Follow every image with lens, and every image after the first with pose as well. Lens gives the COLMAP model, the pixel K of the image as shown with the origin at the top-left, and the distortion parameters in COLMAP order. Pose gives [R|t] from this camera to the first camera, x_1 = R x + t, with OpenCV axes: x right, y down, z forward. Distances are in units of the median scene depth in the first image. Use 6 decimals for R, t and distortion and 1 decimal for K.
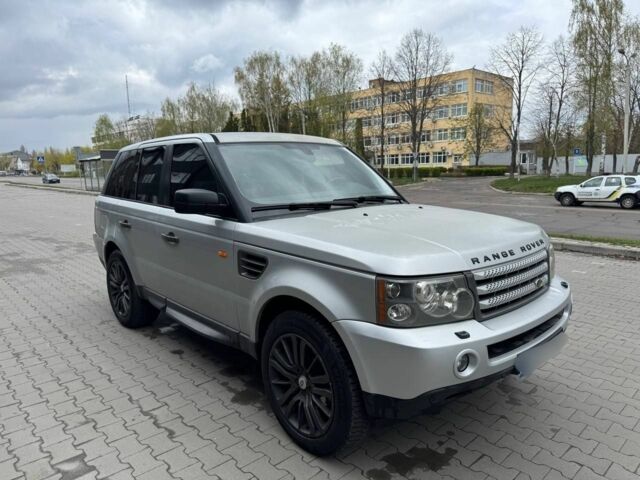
lens RADIAL K [[452.2, 0, 318.2], [0, 452.2, 245.3], [0, 0, 1]] dist [0.026437, -0.033776]
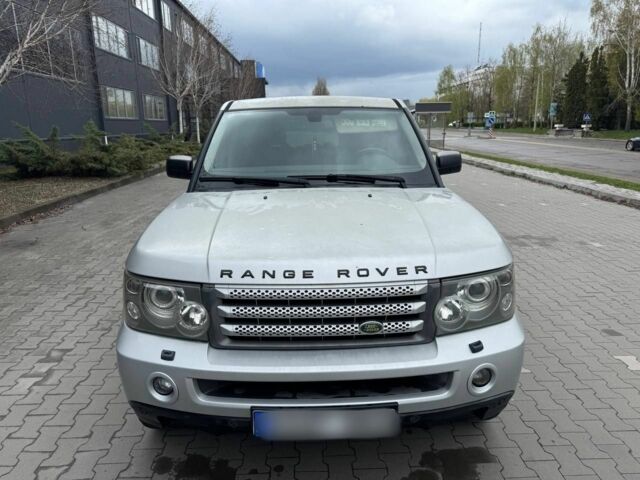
lens RADIAL K [[452.2, 0, 321.5], [0, 452.2, 240.0], [0, 0, 1]] dist [0.026437, -0.033776]
pose [[0.757355, 0.172030, -0.629935, 0.497807], [-0.112375, 0.984618, 0.133786, -0.076632], [0.643261, -0.030534, 0.765038, 0.259390]]
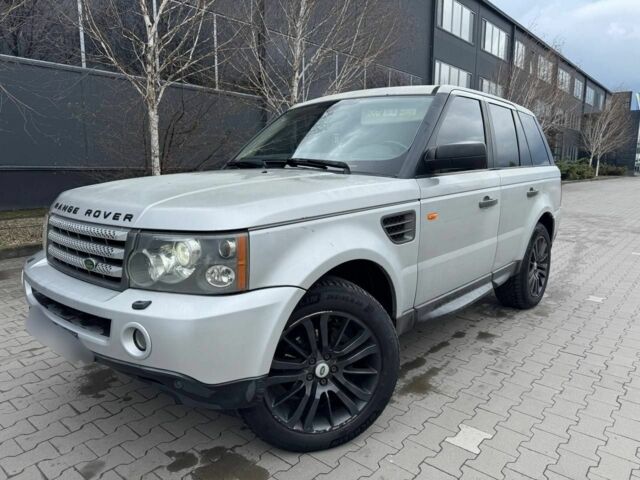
lens RADIAL K [[452.2, 0, 319.3], [0, 452.2, 239.3], [0, 0, 1]] dist [0.026437, -0.033776]
pose [[0.107877, 0.177734, -0.978148, 0.739772], [-0.172056, 0.972381, 0.157711, -0.081199], [0.979163, 0.151283, 0.135478, 0.749347]]
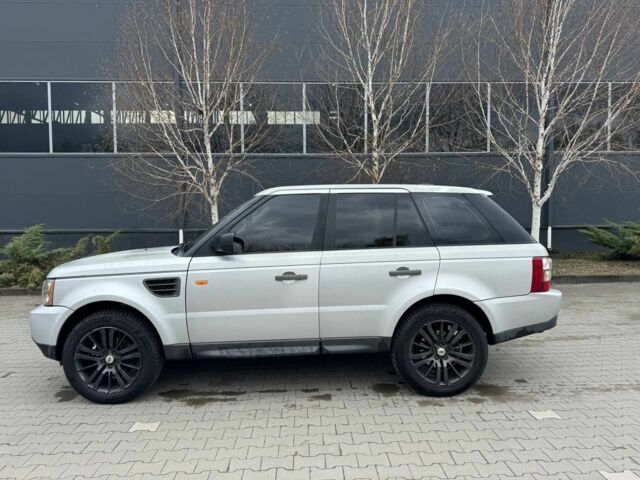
lens RADIAL K [[452.2, 0, 319.2], [0, 452.2, 237.1], [0, 0, 1]] dist [0.026437, -0.033776]
pose [[-0.663498, 0.057665, -0.745953, 0.672912], [-0.097500, 0.981859, 0.162624, -0.296464], [0.741798, 0.180631, -0.645839, 1.690276]]
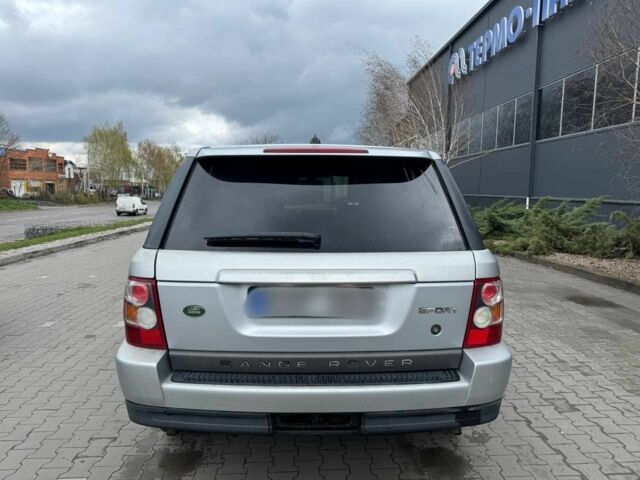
lens RADIAL K [[452.2, 0, 320.7], [0, 452.2, 239.7], [0, 0, 1]] dist [0.026437, -0.033776]
pose [[-0.762918, -0.056792, 0.643996, -0.745594], [0.113492, 0.968899, 0.219894, -0.268709], [-0.636456, 0.240850, -0.732745, 1.652424]]
